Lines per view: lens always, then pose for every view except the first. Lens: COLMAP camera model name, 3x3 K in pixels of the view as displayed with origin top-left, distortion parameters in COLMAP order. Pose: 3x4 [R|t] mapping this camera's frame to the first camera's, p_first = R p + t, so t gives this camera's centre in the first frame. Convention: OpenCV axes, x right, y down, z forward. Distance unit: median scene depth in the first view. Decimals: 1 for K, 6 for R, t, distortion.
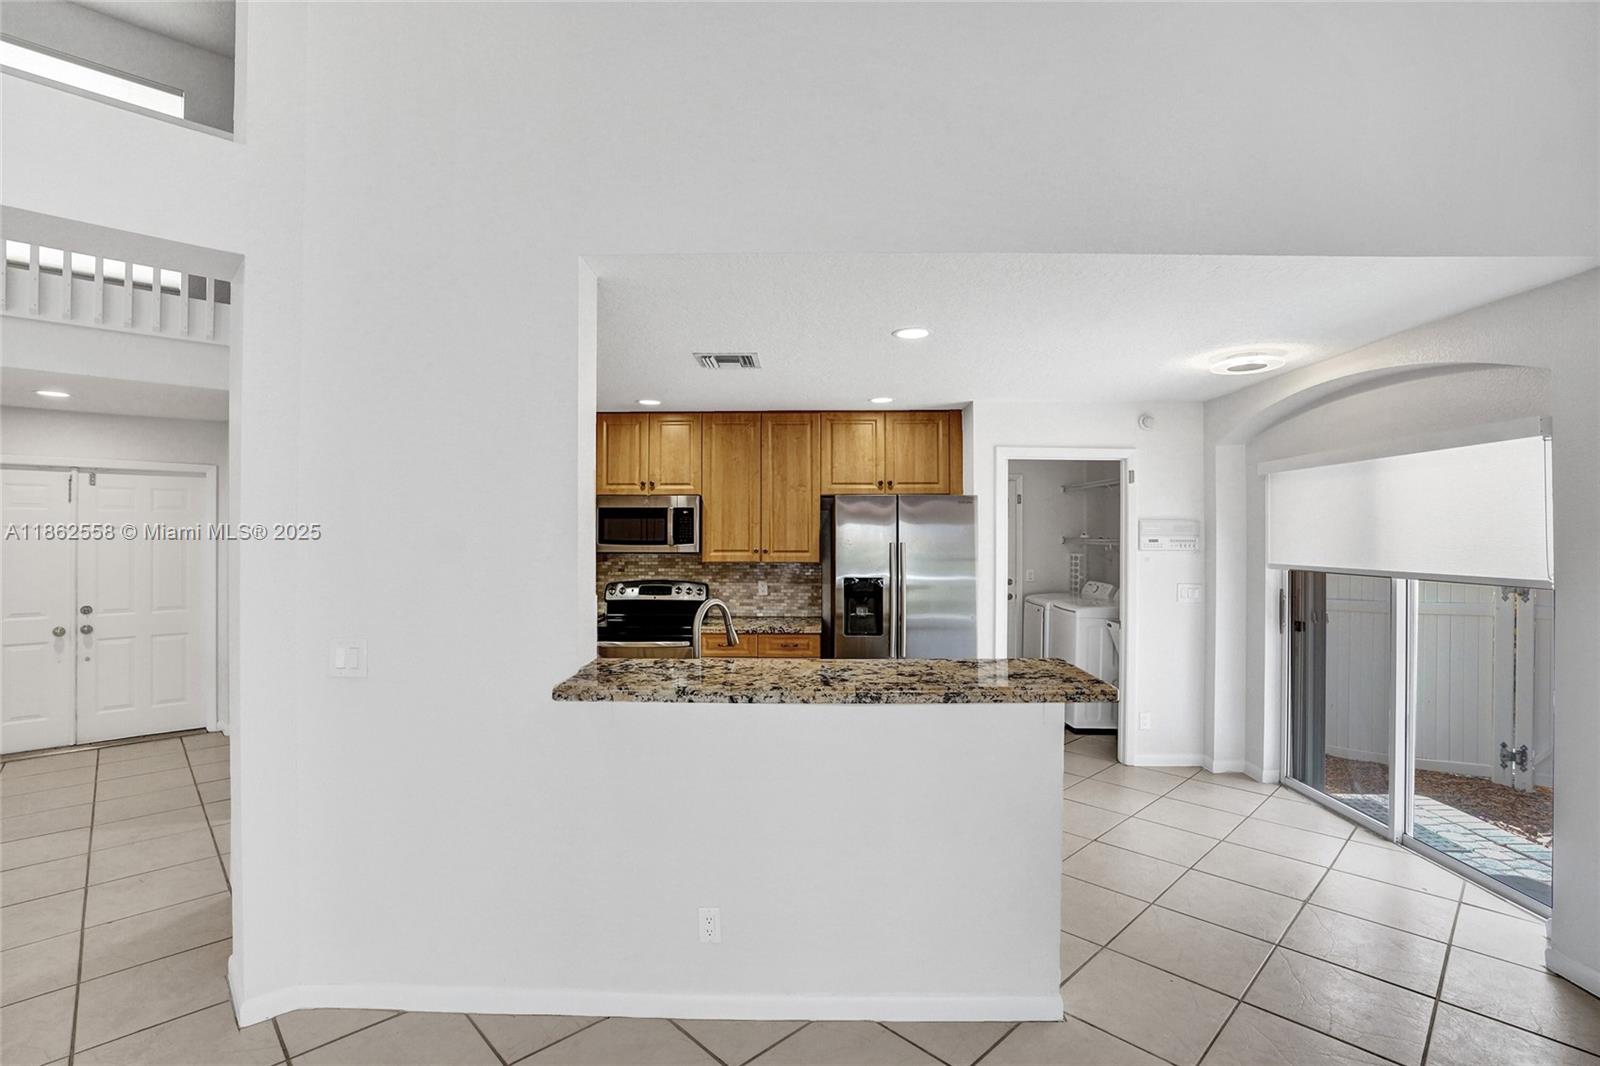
lens RADIAL K [[744.9, 0, 800.0], [0, 744.9, 533.0], [0, 0, 1]] dist [-0.069775, 0.028310]
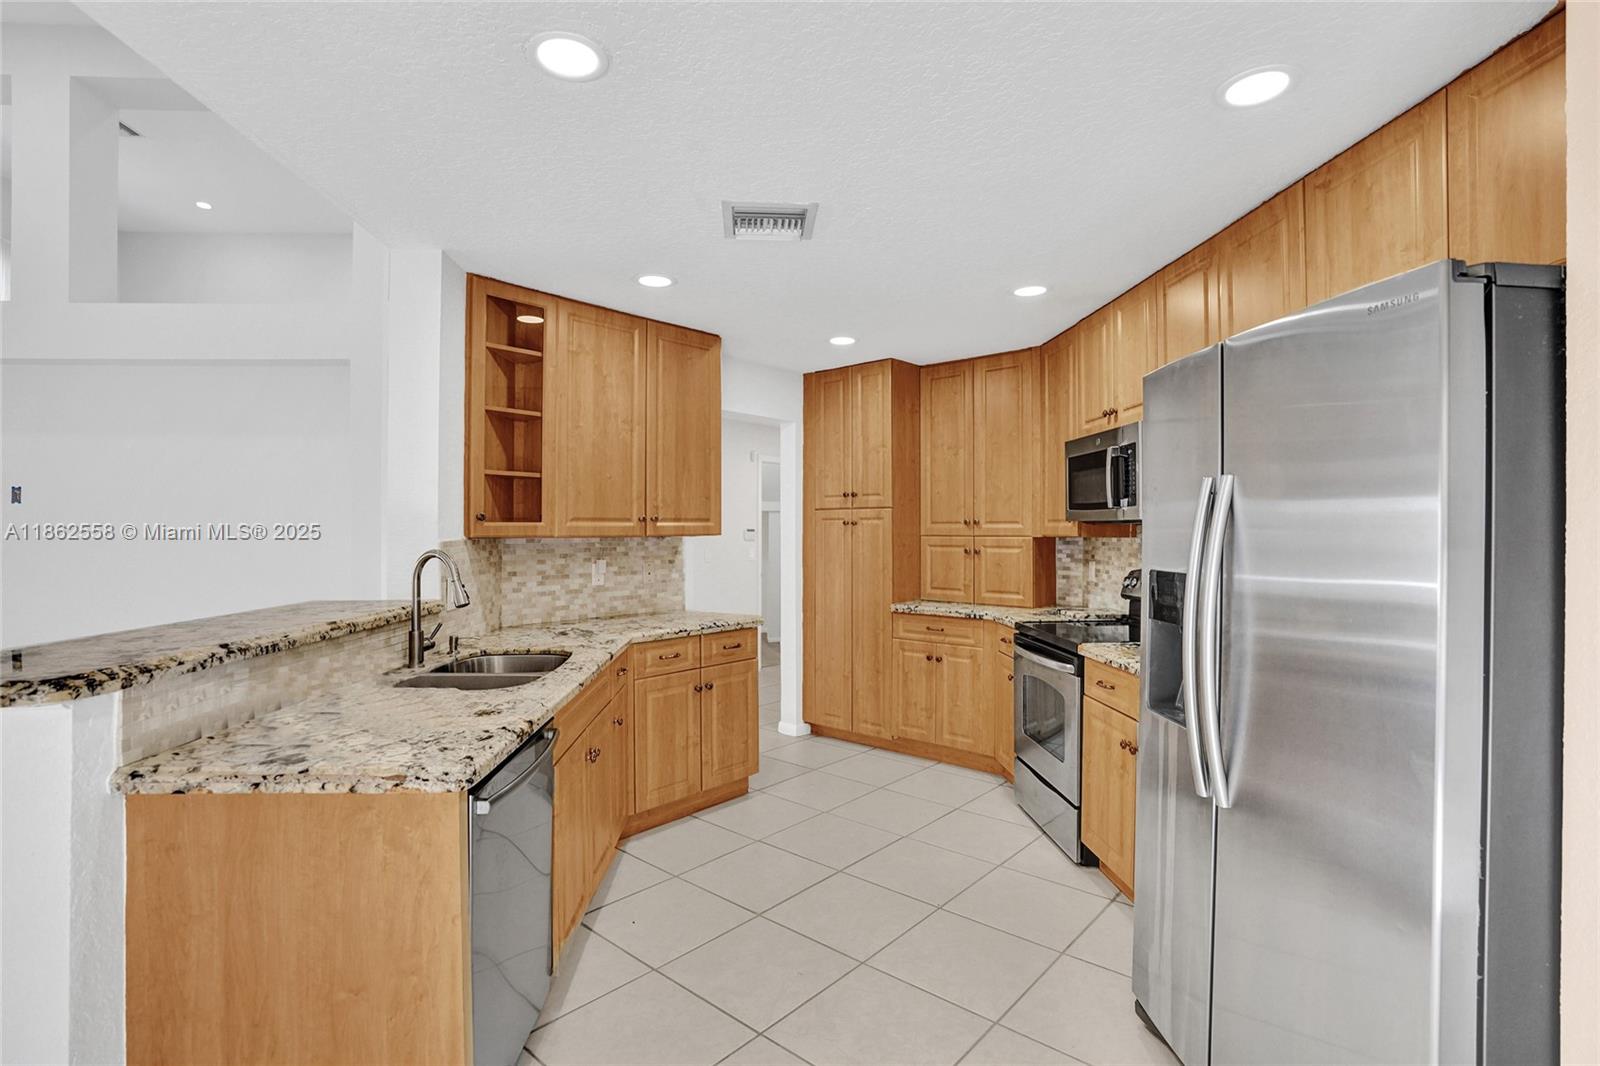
lens RADIAL K [[774.5, 0, 794.7], [0, 774.5, 525.9], [0, 0, 1]] dist [-0.062775, 0.026529]
pose [[0.067564, -0.006924, -0.997691, 0.425567], [0.005122, 0.999965, -0.006593, 0.033009], [0.997702, -0.004665, 0.067597, 0.687944]]
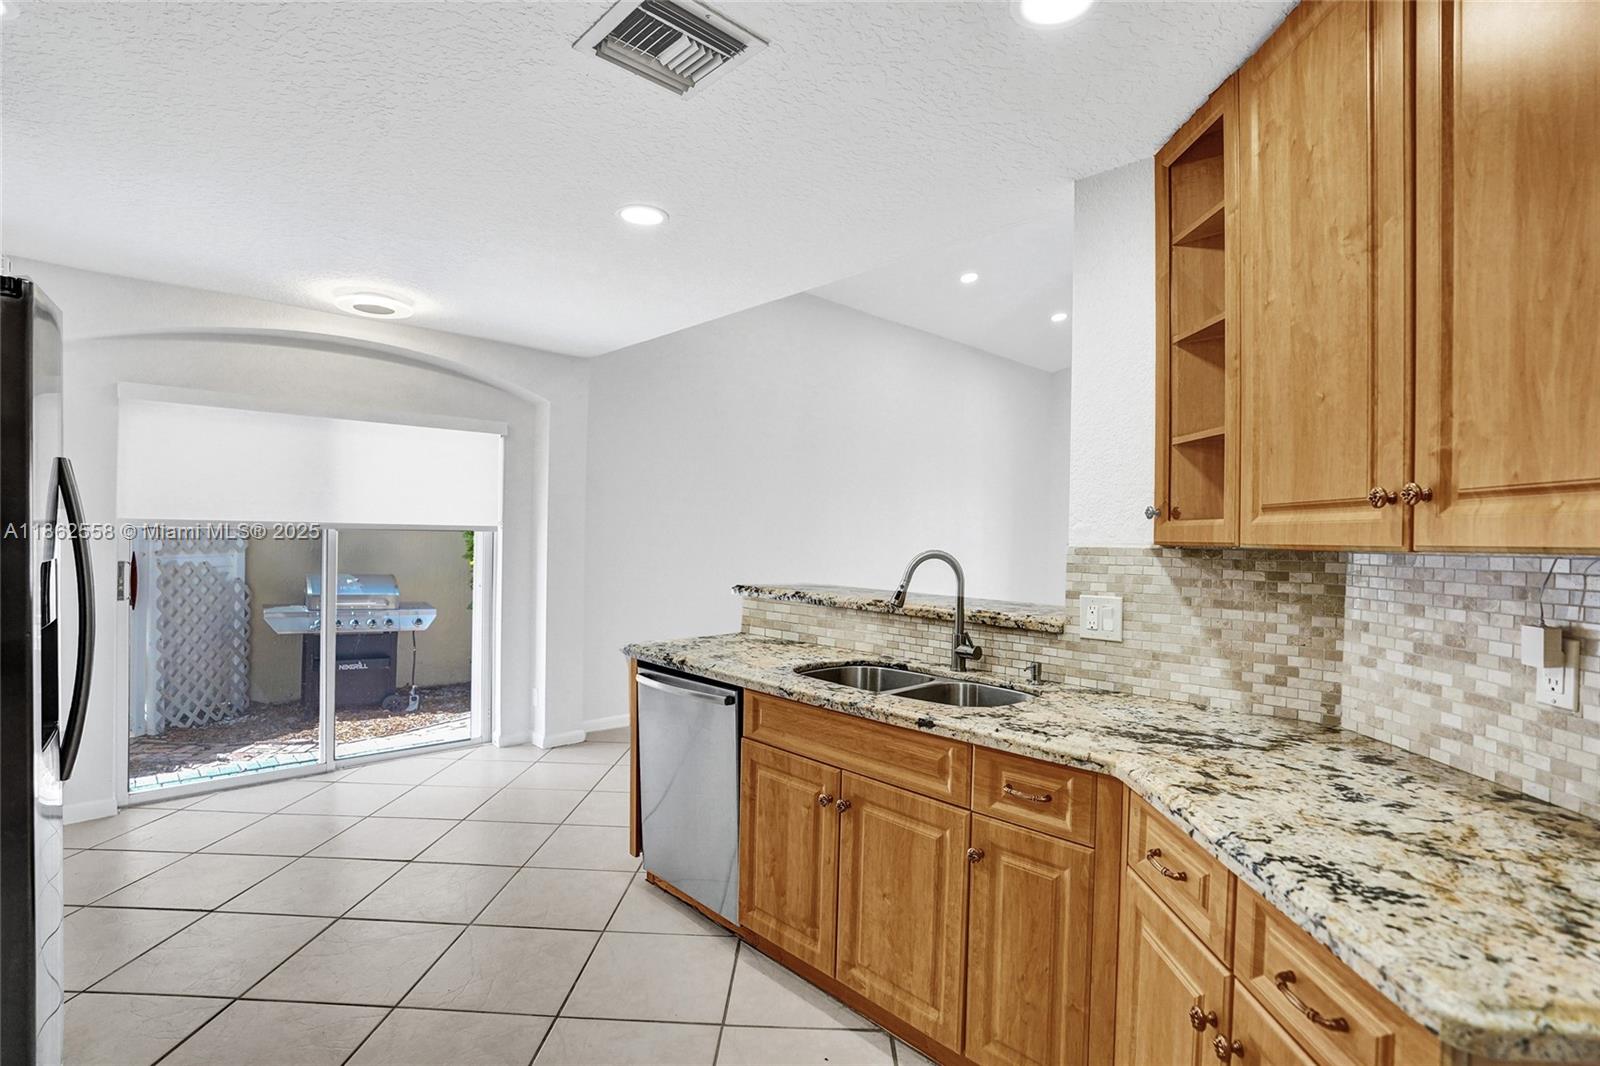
lens RADIAL K [[774.5, 0, 794.7], [0, 774.5, 525.9], [0, 0, 1]] dist [-0.062775, 0.026529]
pose [[-0.693708, -0.007055, 0.720222, -0.332438], [-0.022639, 0.999672, -0.012013, 0.036324], [-0.719901, -0.024639, -0.693640, 0.883377]]
